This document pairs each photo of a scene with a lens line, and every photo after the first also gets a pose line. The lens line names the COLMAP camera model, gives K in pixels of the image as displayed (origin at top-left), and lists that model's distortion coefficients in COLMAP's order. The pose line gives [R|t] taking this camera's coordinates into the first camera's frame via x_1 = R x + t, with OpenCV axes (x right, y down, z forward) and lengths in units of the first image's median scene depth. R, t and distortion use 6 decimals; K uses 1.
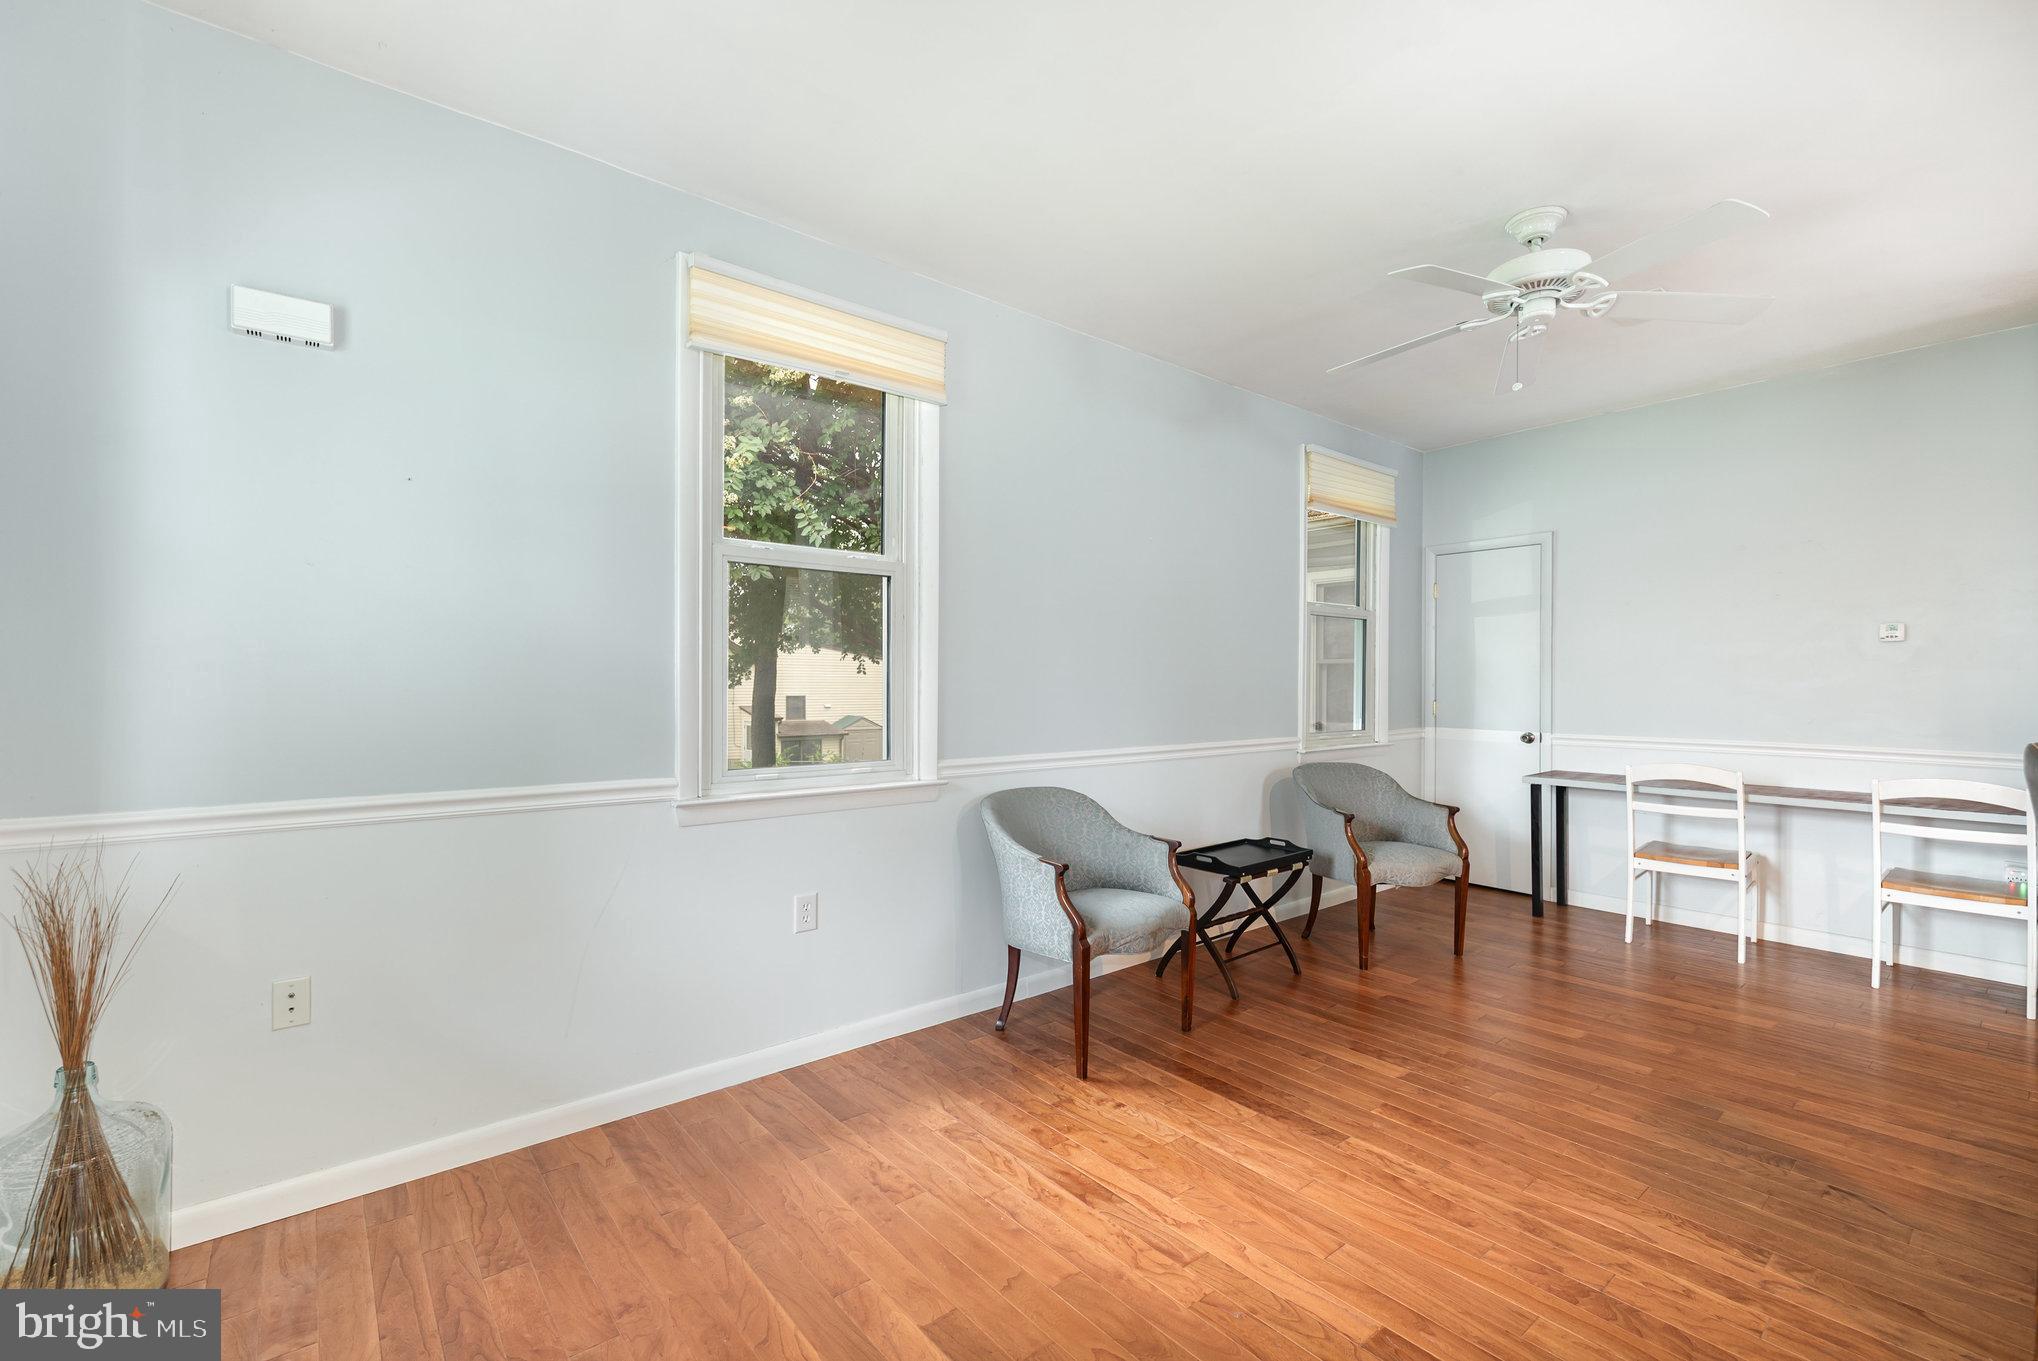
lens RADIAL K [[884.7, 0, 1026.8], [0, 884.7, 675.2], [0, 0, 1]] dist [0.000780, -0.000597]
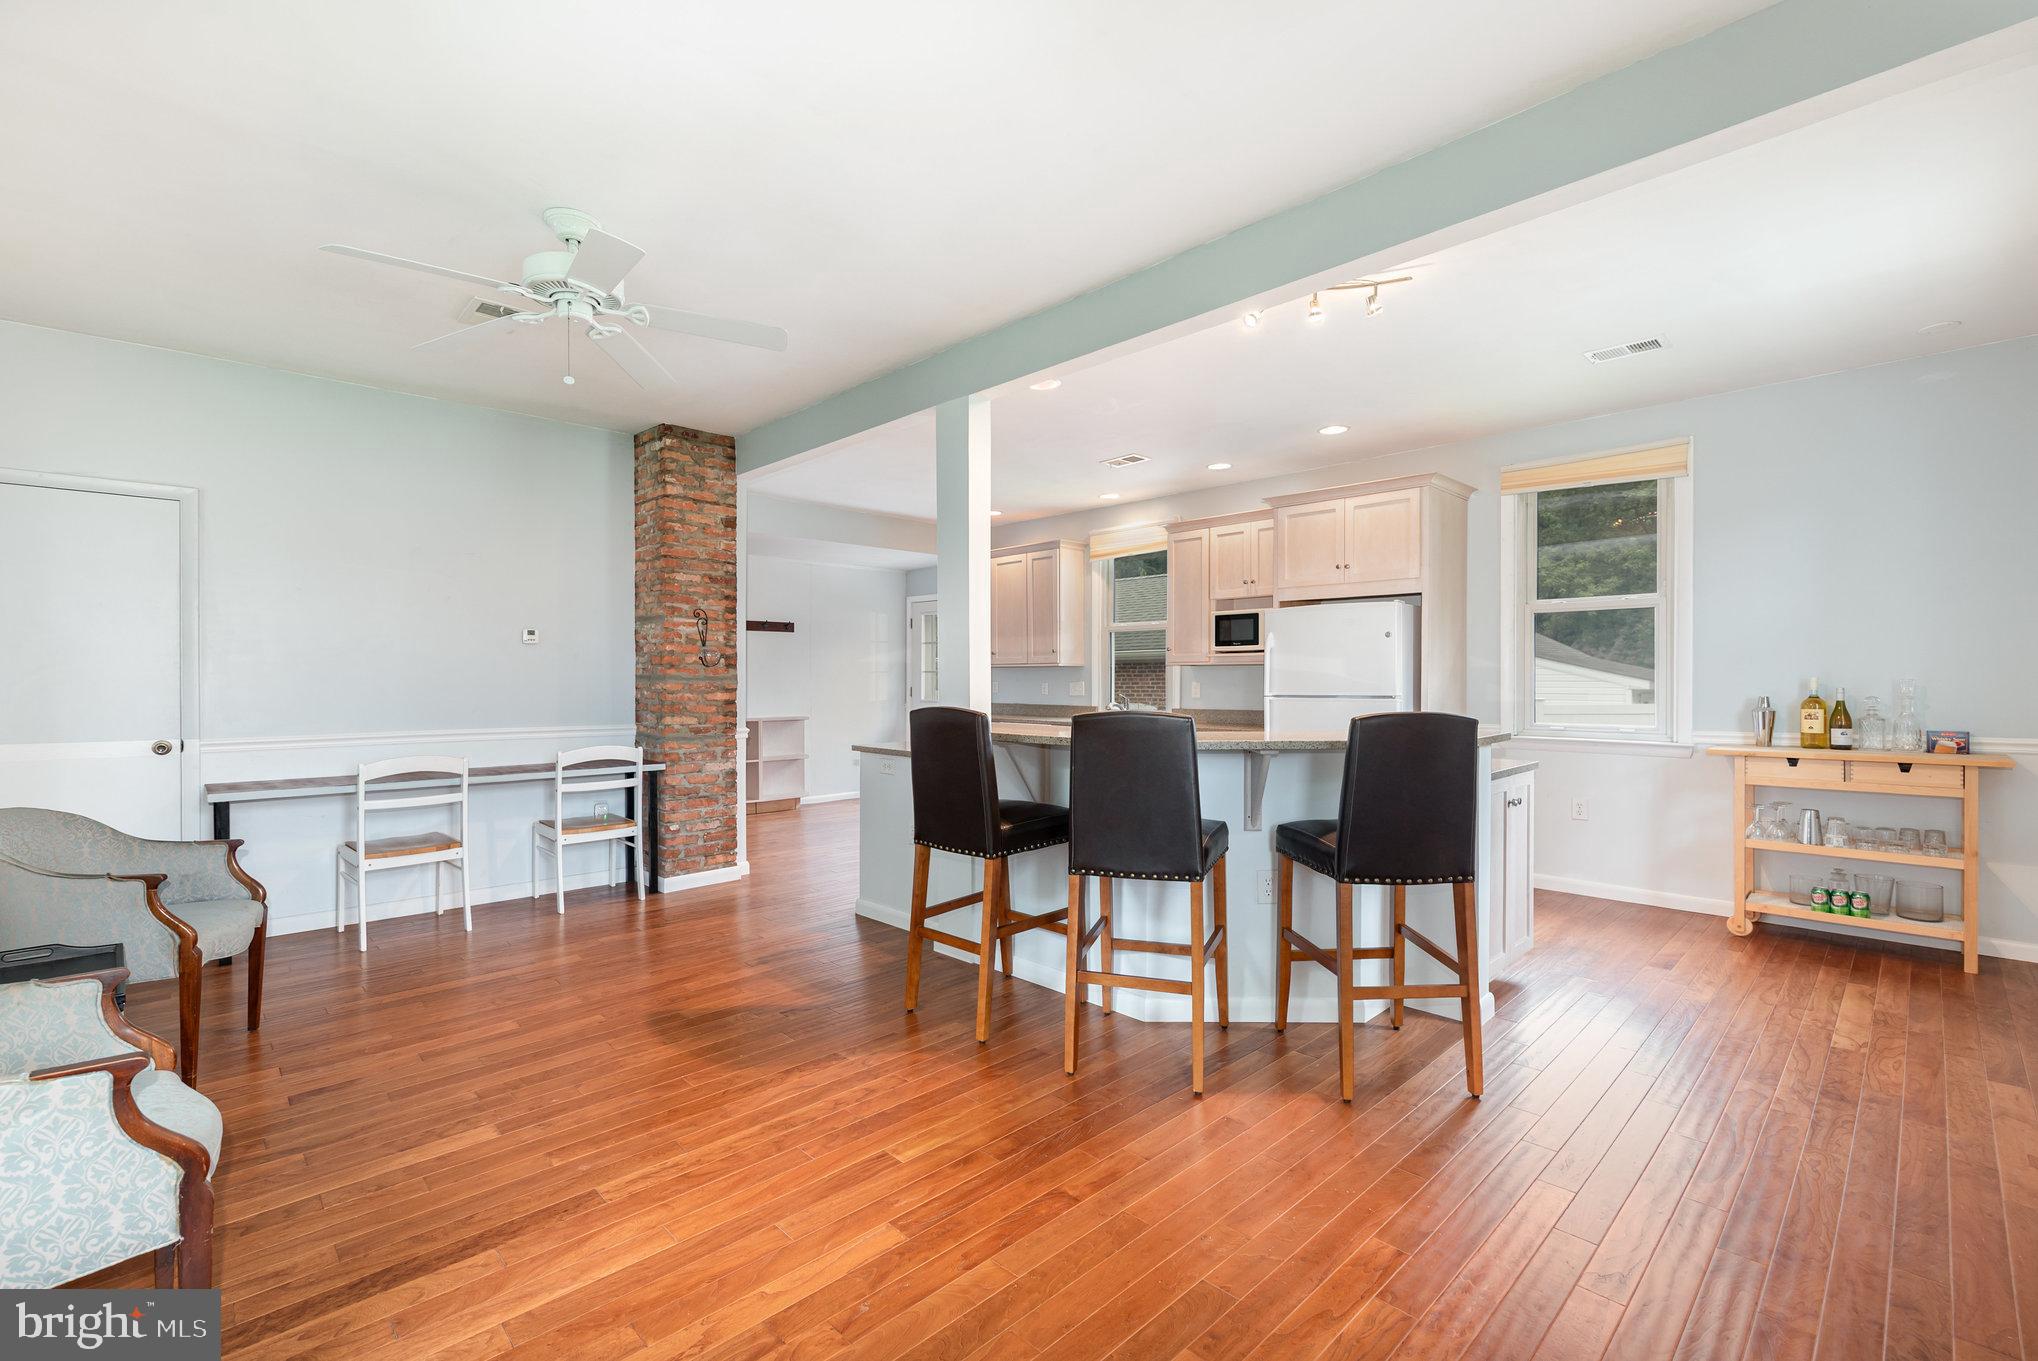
lens RADIAL K [[884.7, 0, 1016.3], [0, 884.7, 688.0], [0, 0, 1]] dist [0.000780, -0.000597]
pose [[-0.078736, -0.015356, 0.996777, -0.471376], [-0.007906, 0.999860, 0.014779, 0.001510], [-0.996864, -0.006717, -0.078846, 0.561419]]
